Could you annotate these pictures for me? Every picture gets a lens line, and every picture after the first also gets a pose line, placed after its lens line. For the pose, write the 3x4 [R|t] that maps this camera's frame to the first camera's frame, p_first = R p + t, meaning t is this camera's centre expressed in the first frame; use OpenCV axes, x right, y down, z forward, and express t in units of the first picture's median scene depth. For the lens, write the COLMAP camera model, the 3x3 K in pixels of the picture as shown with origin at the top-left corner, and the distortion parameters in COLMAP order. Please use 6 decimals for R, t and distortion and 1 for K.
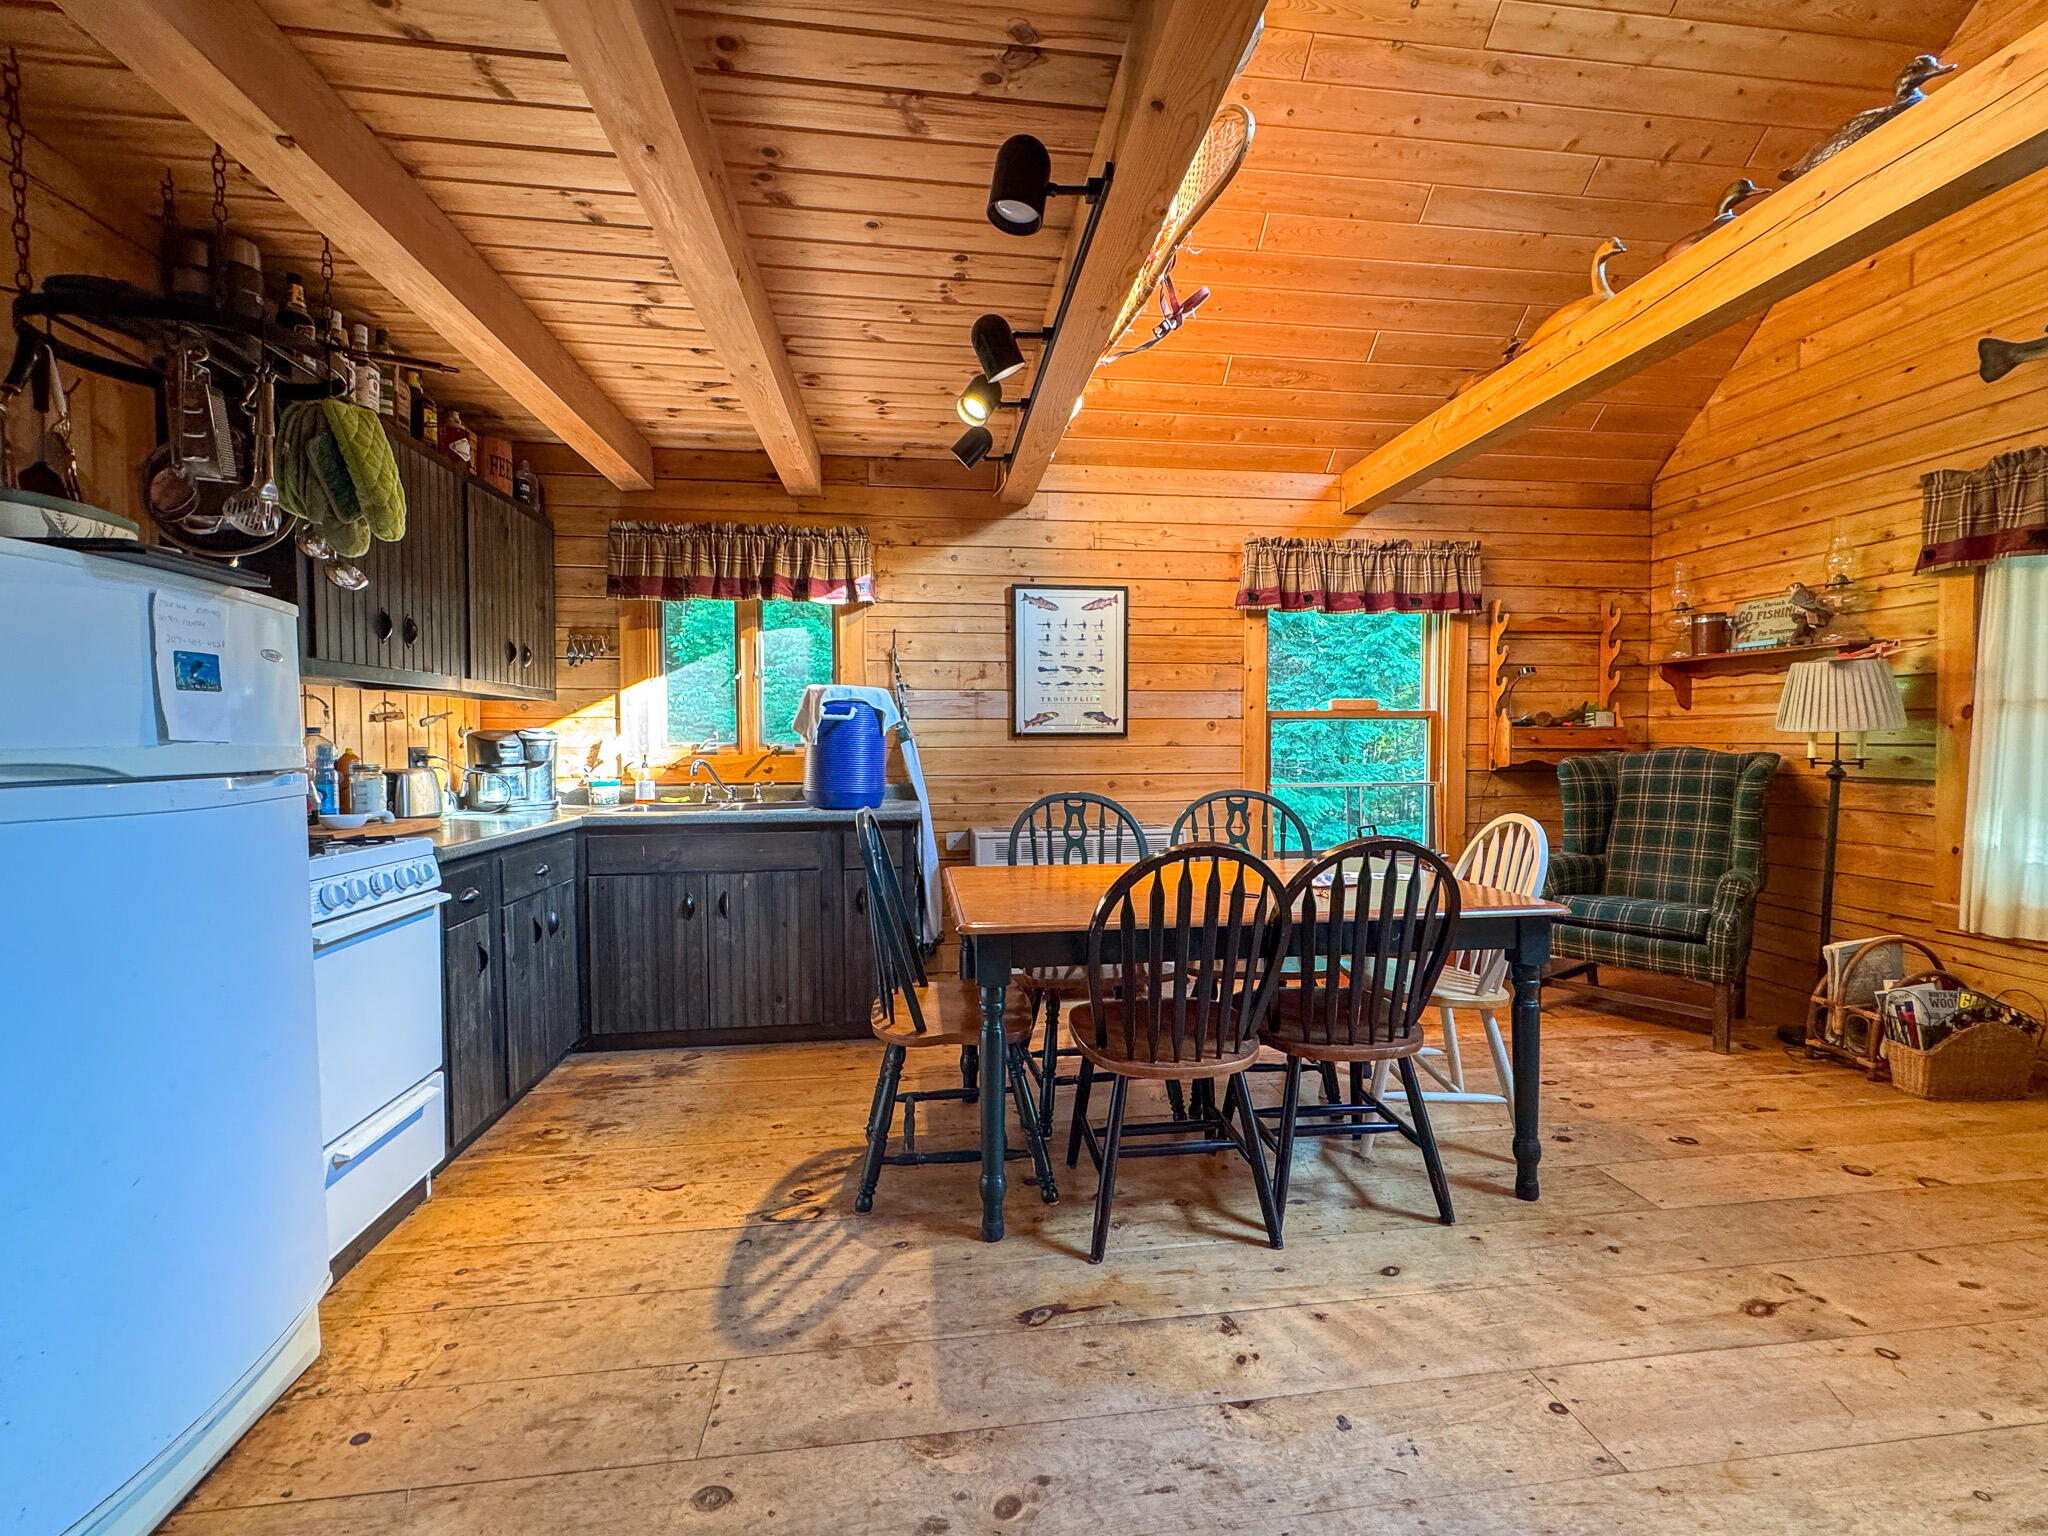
lens RADIAL K [[834.1, 0, 1010.9], [0, 834.1, 765.1], [0, 0, 1]] dist [0.001193, 0.000065]
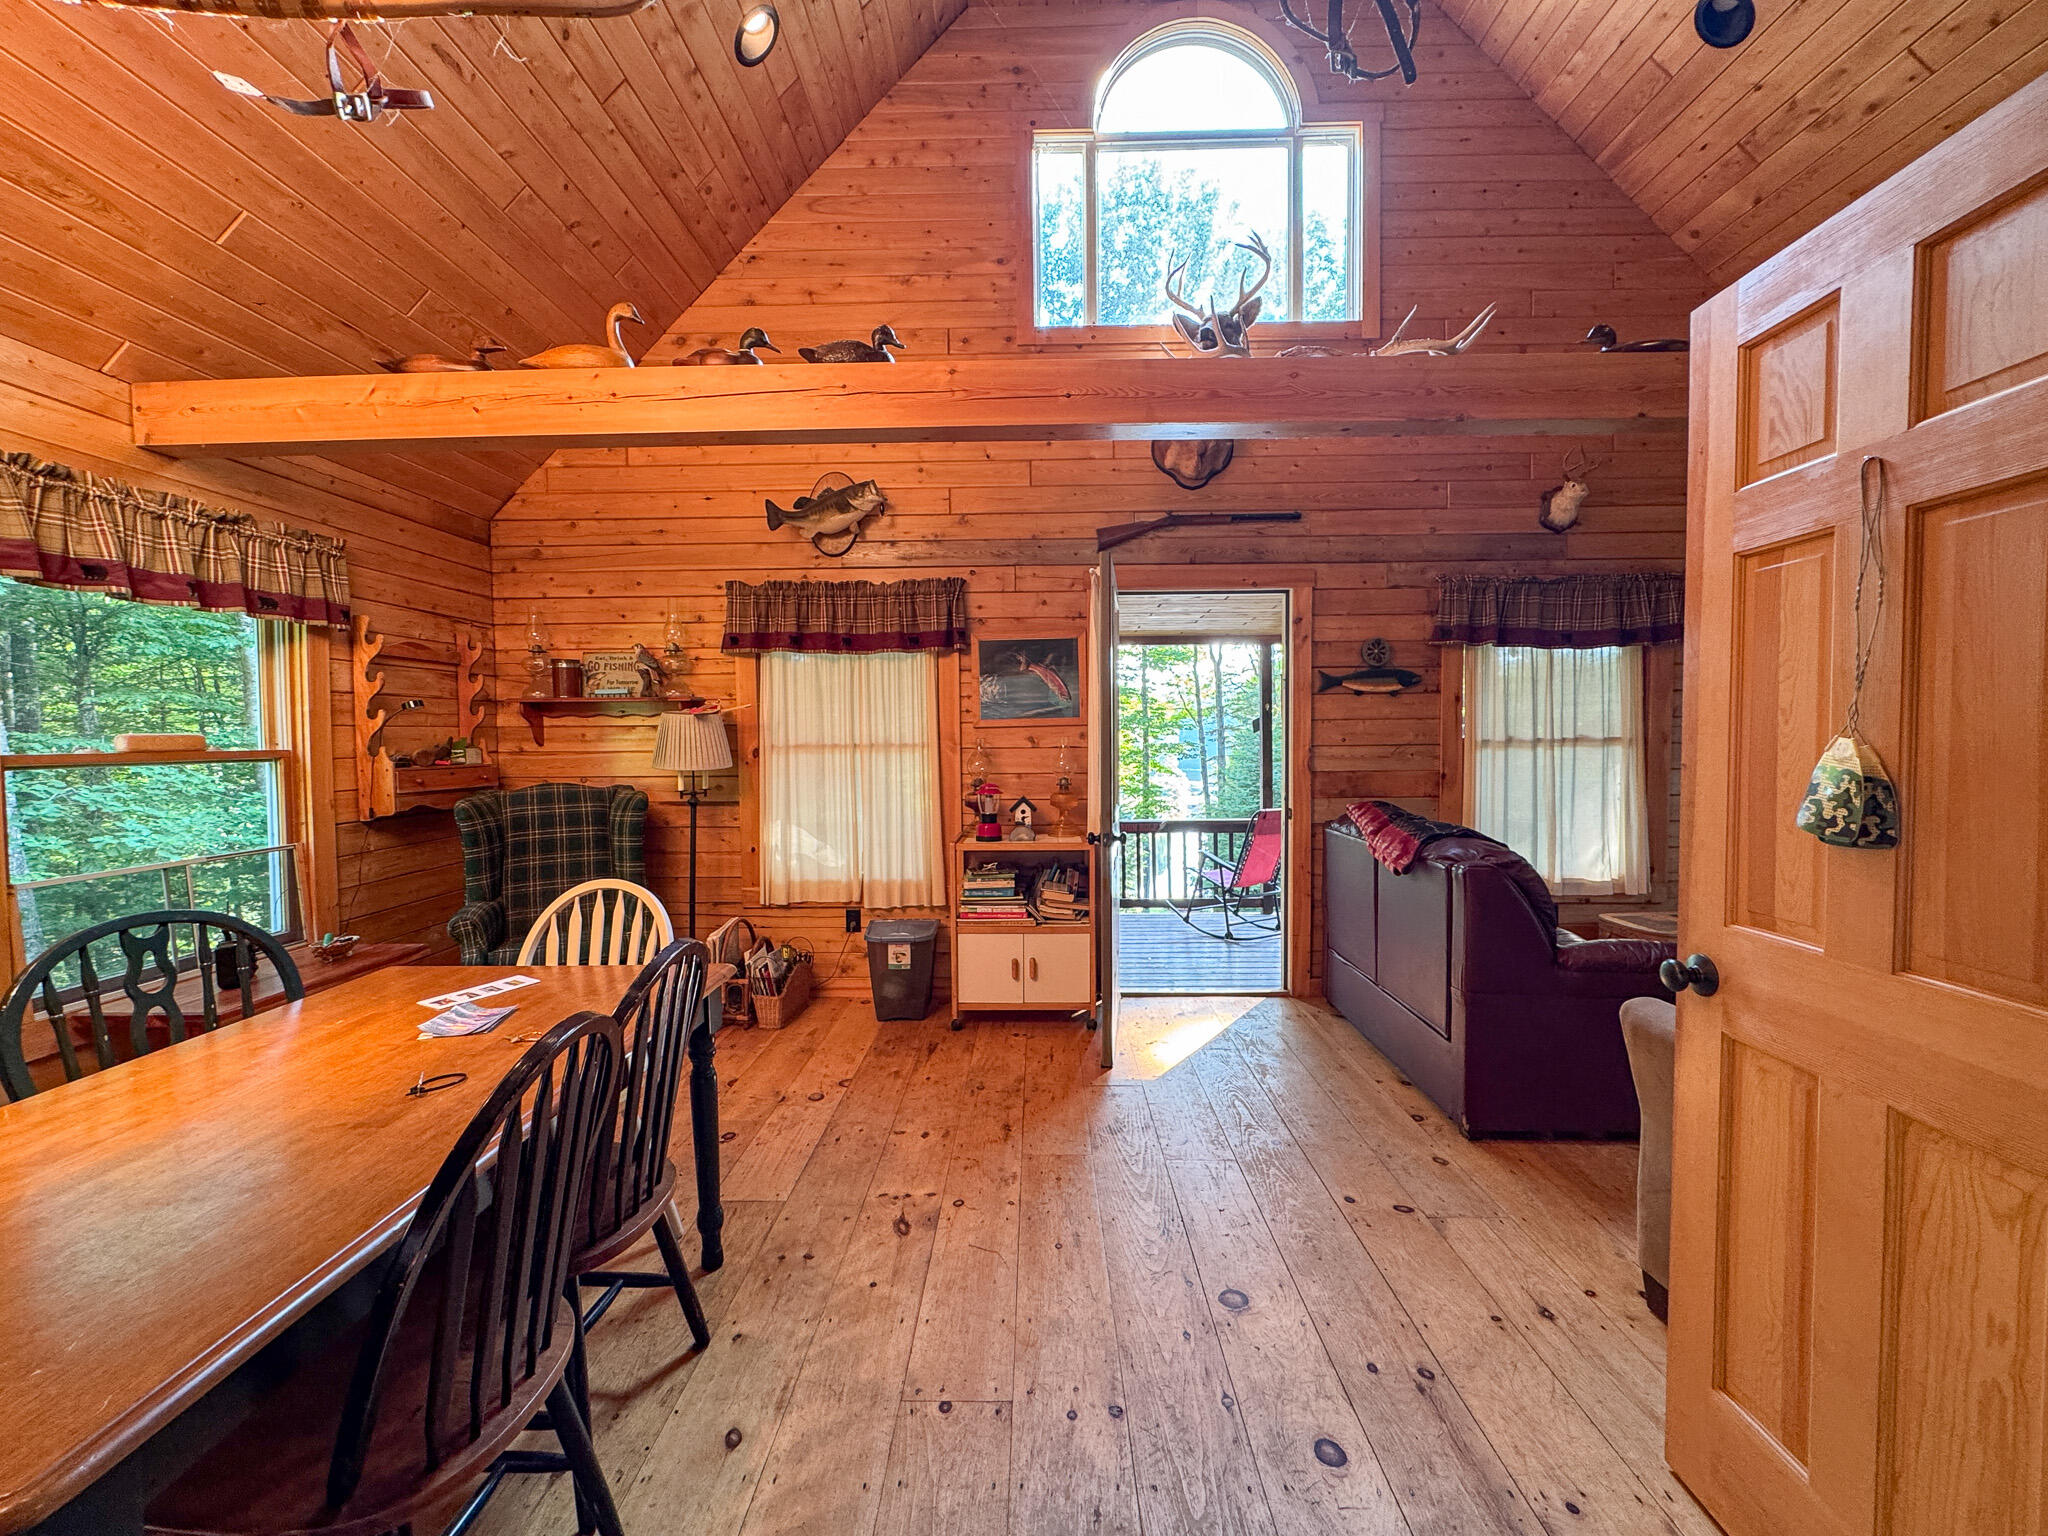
lens RADIAL K [[834.1, 0, 1010.9], [0, 834.1, 765.1], [0, 0, 1]] dist [0.001193, 0.000065]
pose [[0.144056, -0.035239, 0.988942, -0.153597], [0.043375, 0.998630, 0.029266, -0.047547], [-0.988618, 0.038679, 0.145387, 0.257748]]
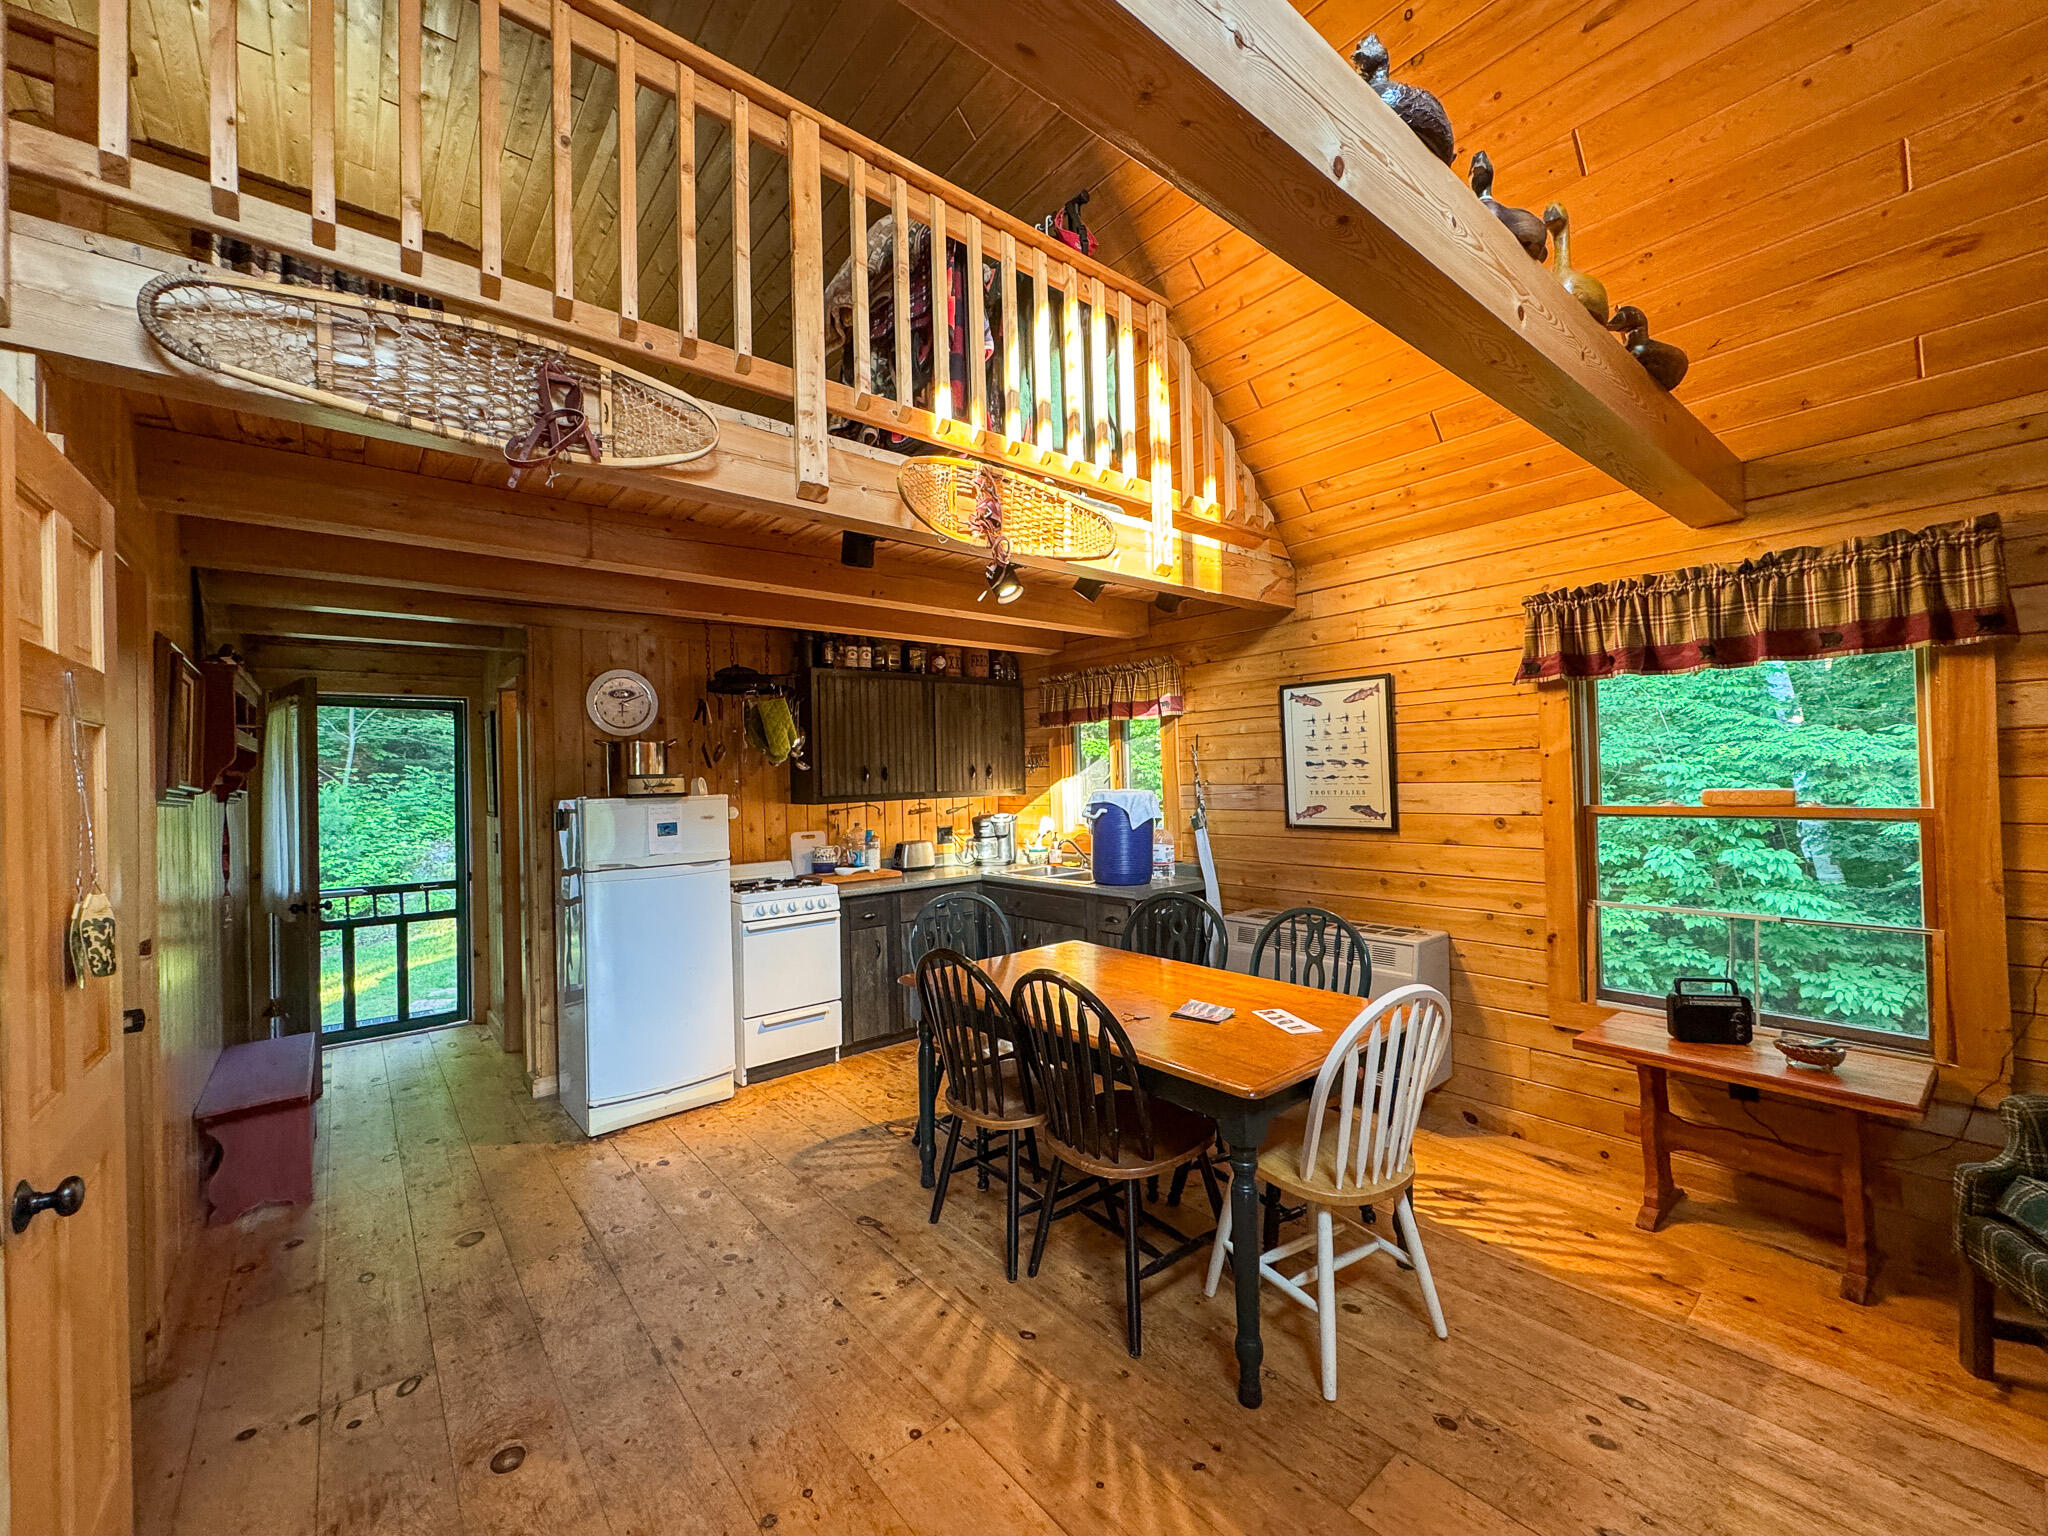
lens RADIAL K [[782.9, 0, 1013.0], [0, 782.9, 770.0], [0, 0, 1]] dist [0.000141, 0.000016]
pose [[0.556656, -0.022016, -0.830451, 0.640625], [-0.001884, 0.999613, -0.027764, -0.079943], [0.830741, 0.017020, 0.556399, 0.156906]]
